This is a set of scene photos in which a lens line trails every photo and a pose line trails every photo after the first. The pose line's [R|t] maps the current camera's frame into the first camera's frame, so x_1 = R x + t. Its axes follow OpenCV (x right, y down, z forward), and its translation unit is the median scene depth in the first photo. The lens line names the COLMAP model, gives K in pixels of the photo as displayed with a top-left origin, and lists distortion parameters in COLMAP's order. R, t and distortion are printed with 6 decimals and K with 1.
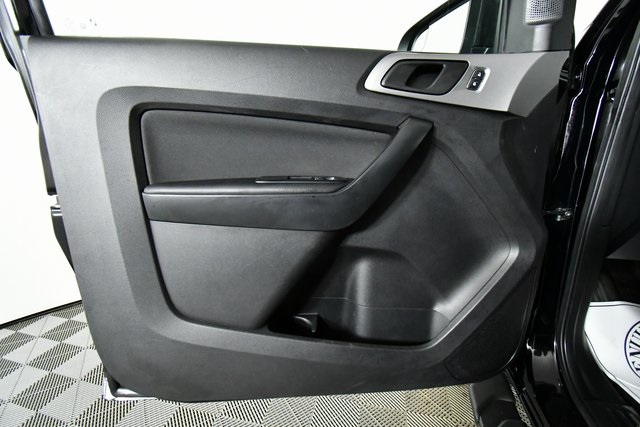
lens RADIAL K [[286.4, 0, 316.7], [0, 286.4, 214.0], [0, 0, 1]] dist [0.019811, -0.025574]
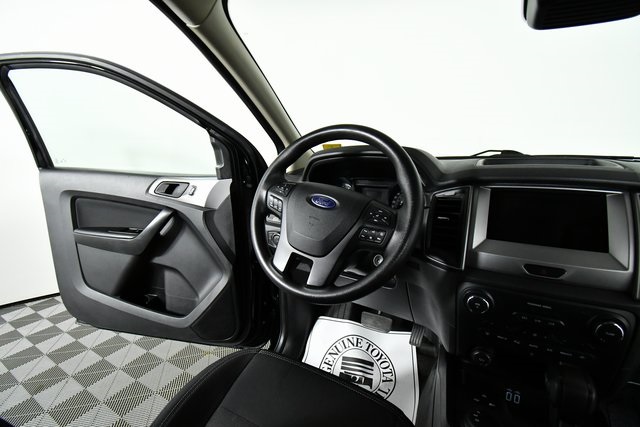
lens RADIAL K [[286.4, 0, 316.7], [0, 286.4, 214.0], [0, 0, 1]] dist [0.019811, -0.025574]
pose [[0.960802, 0.059250, -0.270832, 1.992059], [-0.068226, 0.997385, -0.023841, -0.303472], [0.268711, 0.041384, 0.962331, -0.787783]]
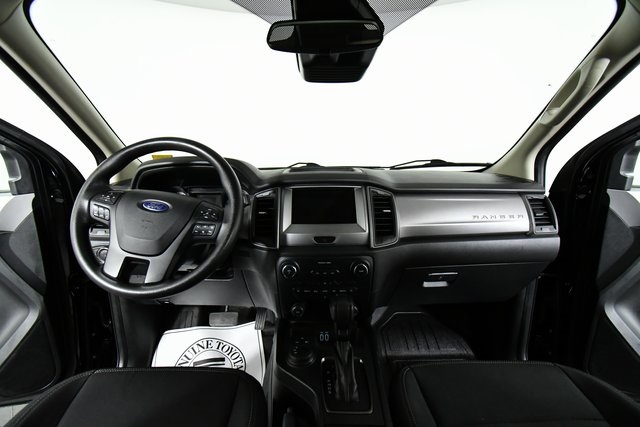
lens RADIAL K [[286.4, 0, 316.7], [0, 286.4, 214.0], [0, 0, 1]] dist [0.019811, -0.025574]
pose [[0.969850, -0.035631, 0.241083, 2.079577], [0.054447, 0.995929, -0.071838, -0.222424], [-0.237542, 0.082798, 0.967842, -1.050064]]
